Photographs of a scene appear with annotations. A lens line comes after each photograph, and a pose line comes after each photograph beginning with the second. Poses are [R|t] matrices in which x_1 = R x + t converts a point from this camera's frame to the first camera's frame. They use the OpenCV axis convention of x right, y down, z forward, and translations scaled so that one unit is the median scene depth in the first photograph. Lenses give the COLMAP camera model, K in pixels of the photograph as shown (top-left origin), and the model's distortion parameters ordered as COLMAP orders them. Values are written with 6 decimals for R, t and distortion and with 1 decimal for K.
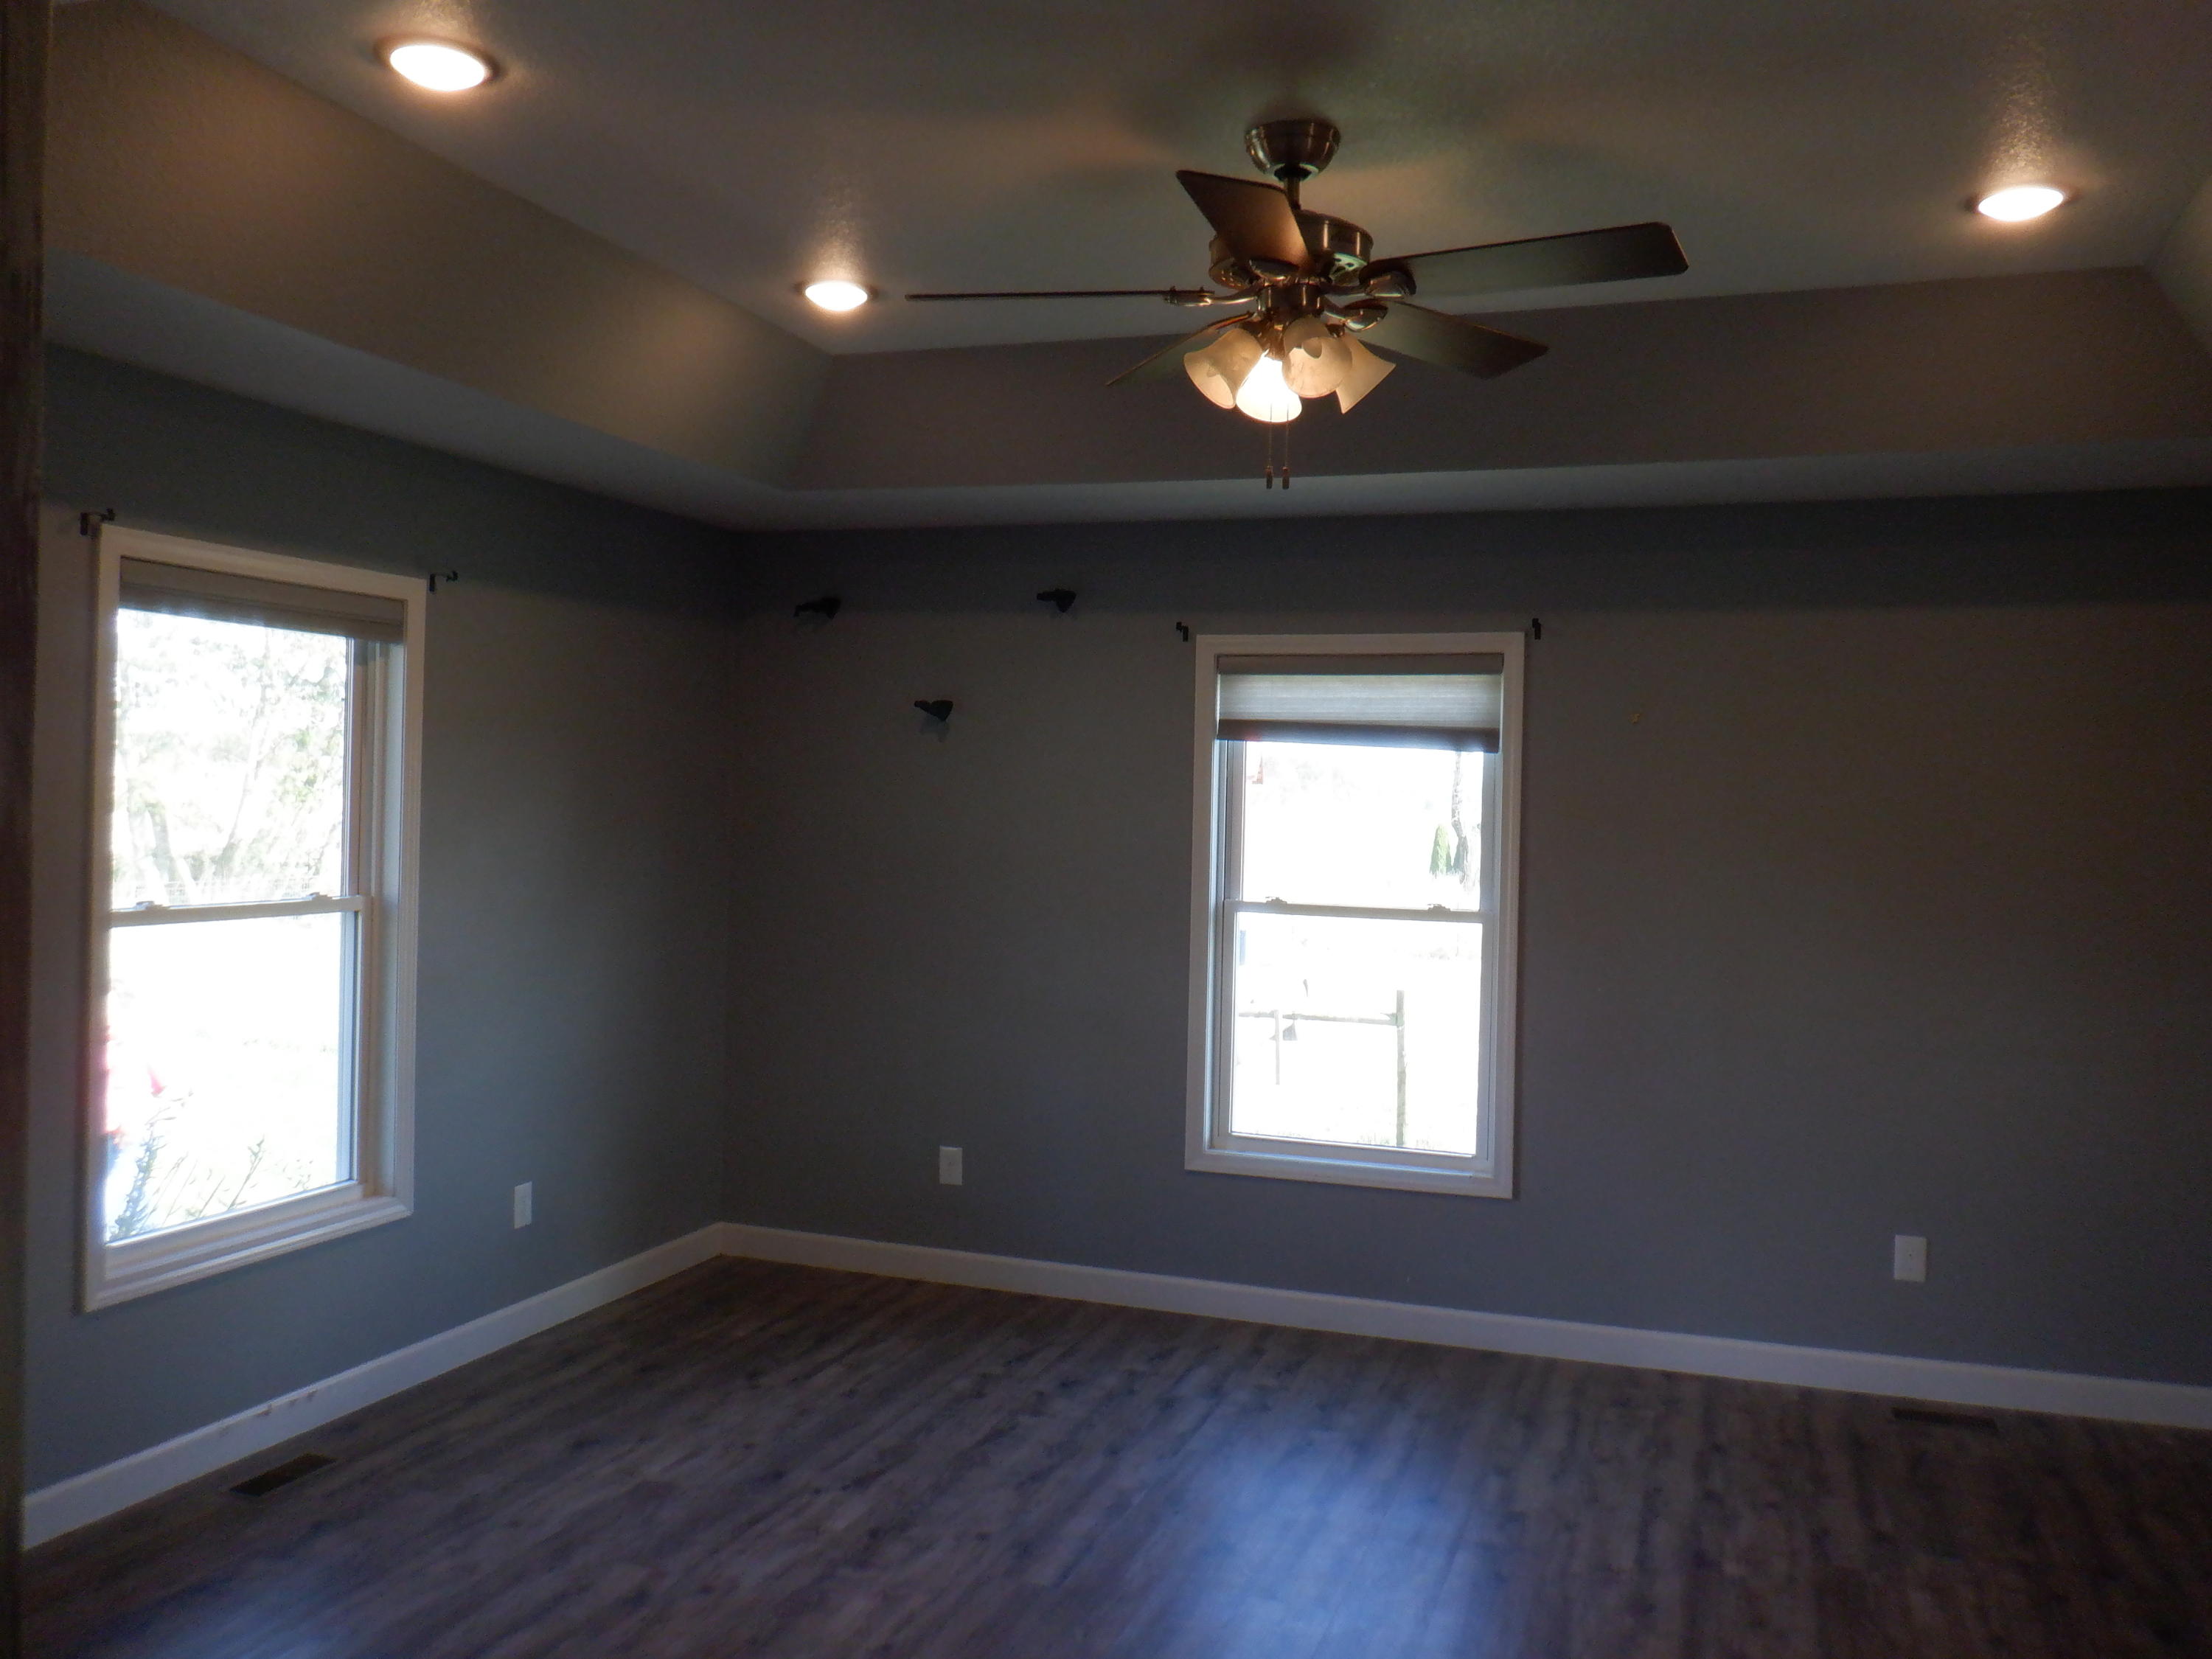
lens RADIAL K [[1784.1, 0, 1109.0], [0, 1784.1, 802.5], [0, 0, 1]] dist [0.001730, -0.006542]
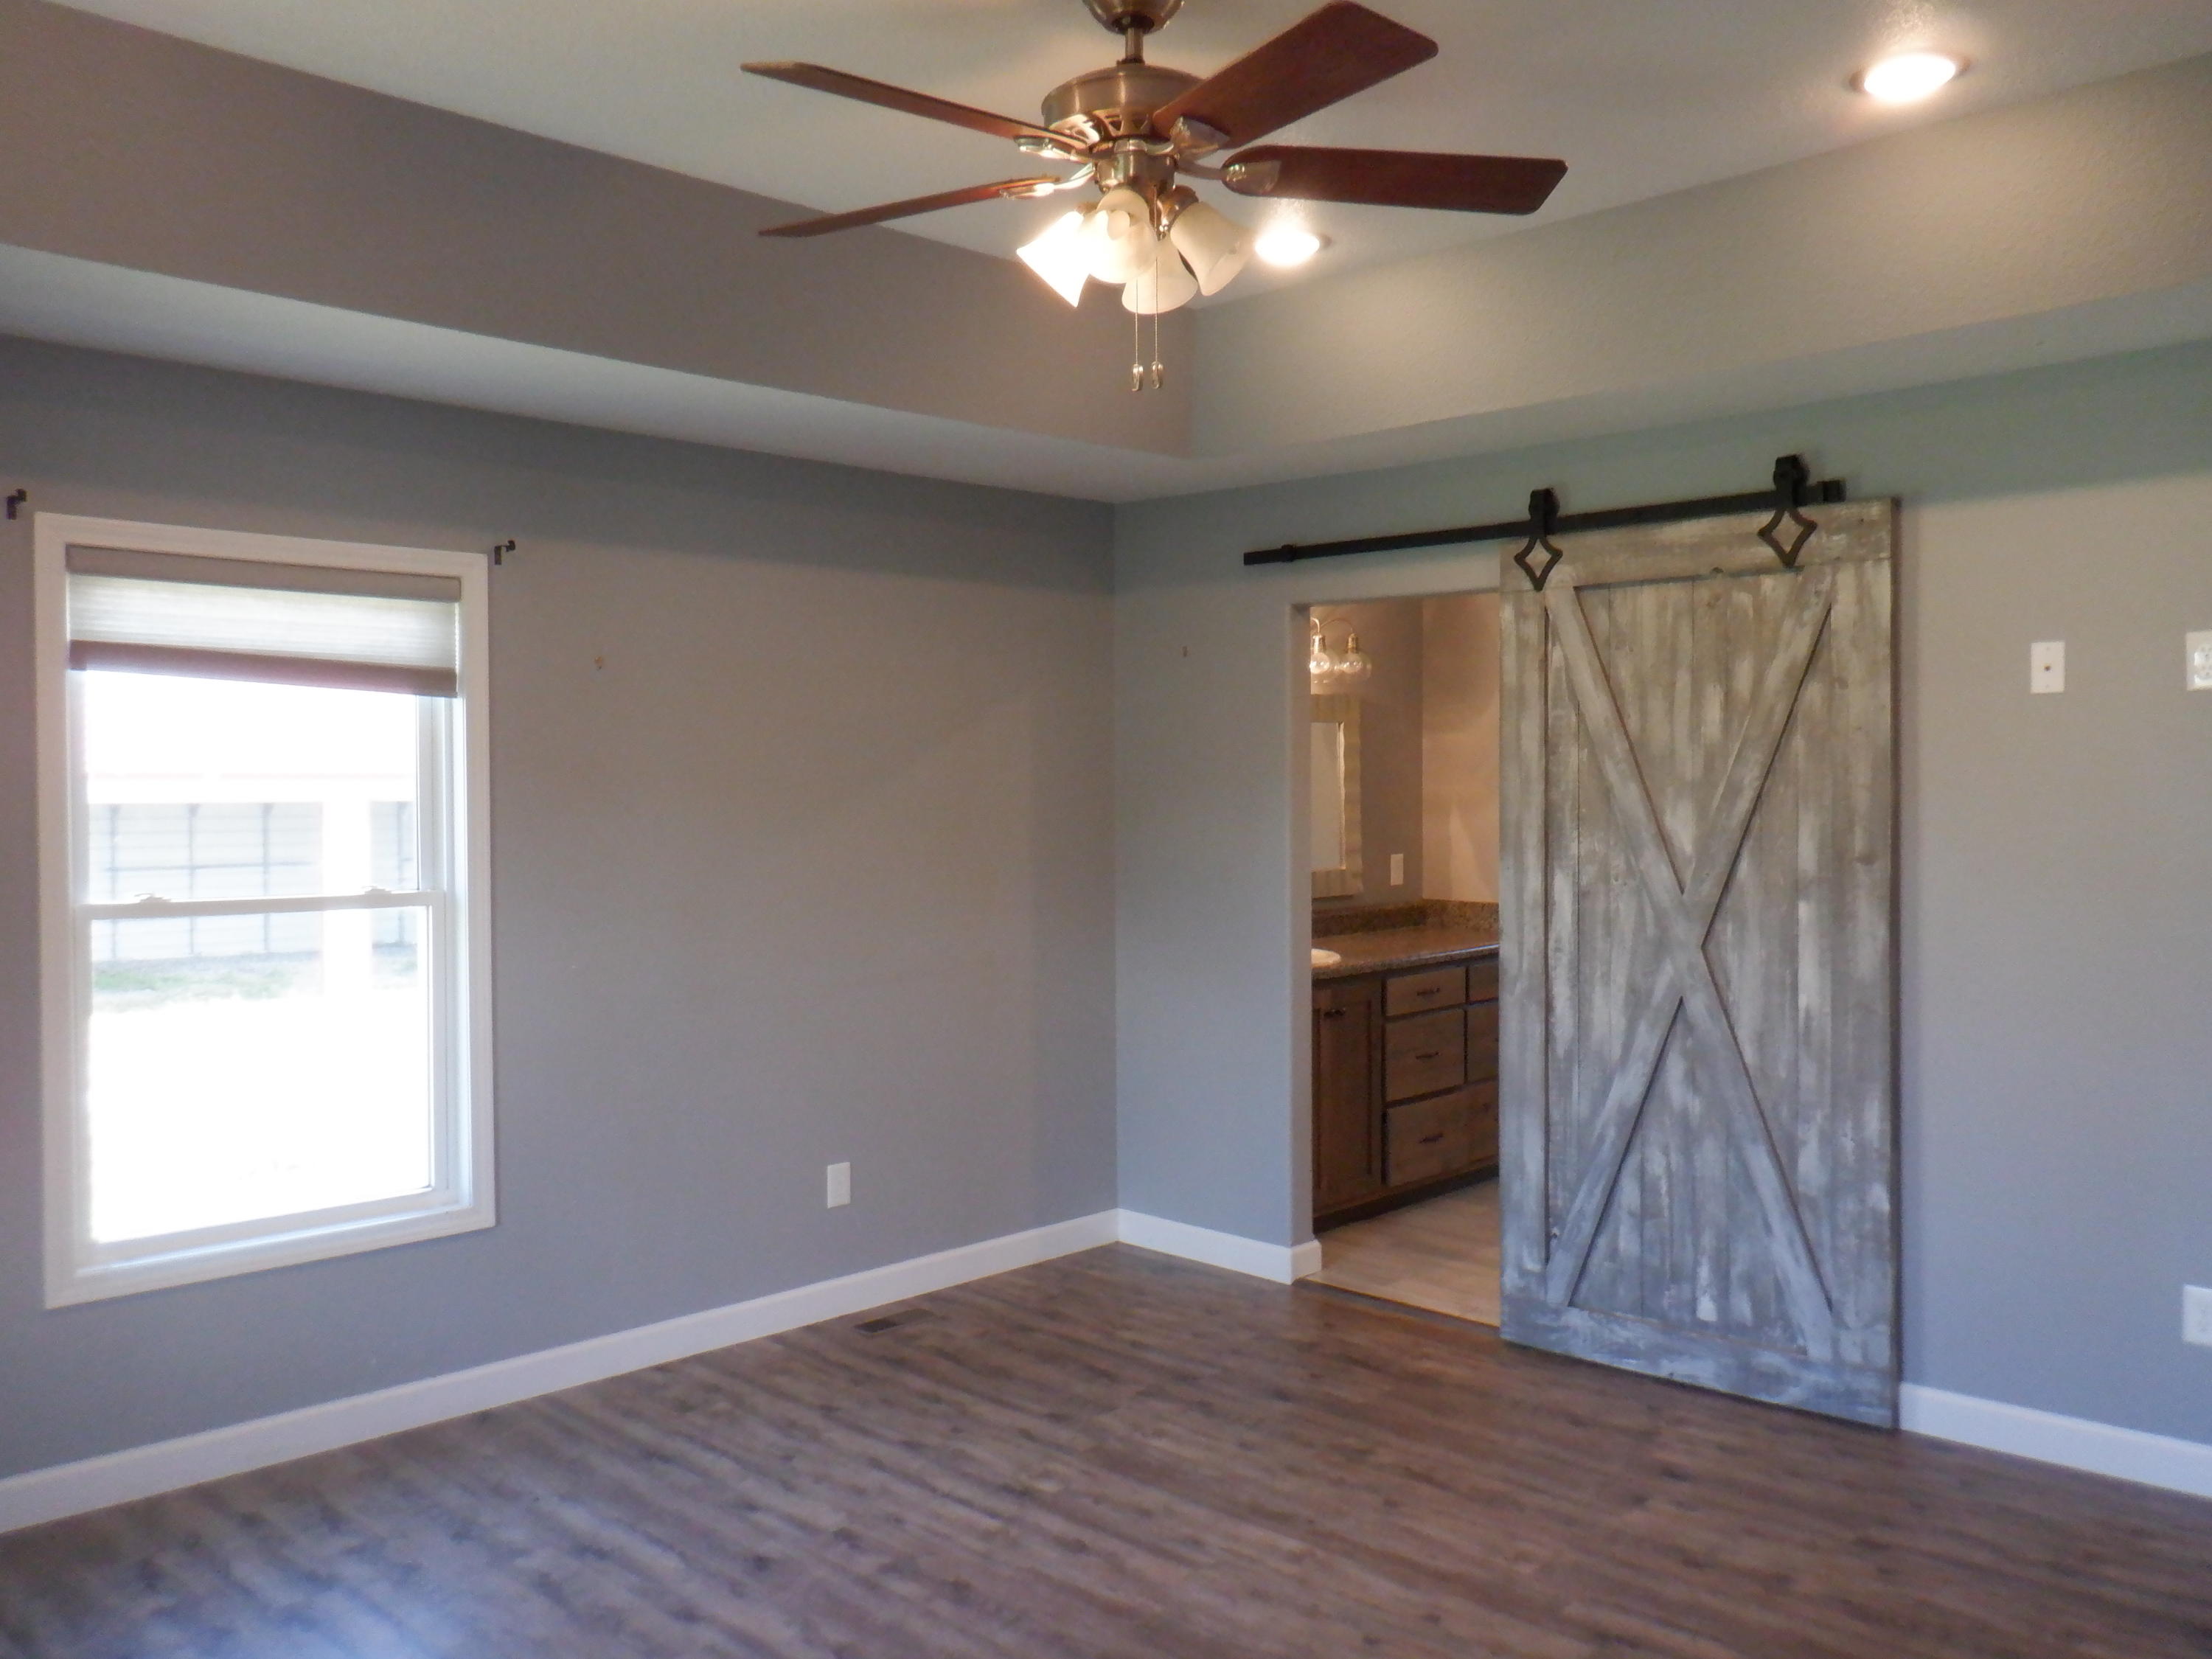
lens RADIAL K [[1790.2, 0, 1115.6], [0, 1790.2, 817.3], [0, 0, 1]] dist [-0.002740, -0.014708]
pose [[0.433941, -0.039818, 0.900061, -0.431319], [0.010948, 0.999182, 0.038924, -0.001618], [-0.900875, -0.007037, 0.434022, 0.394995]]
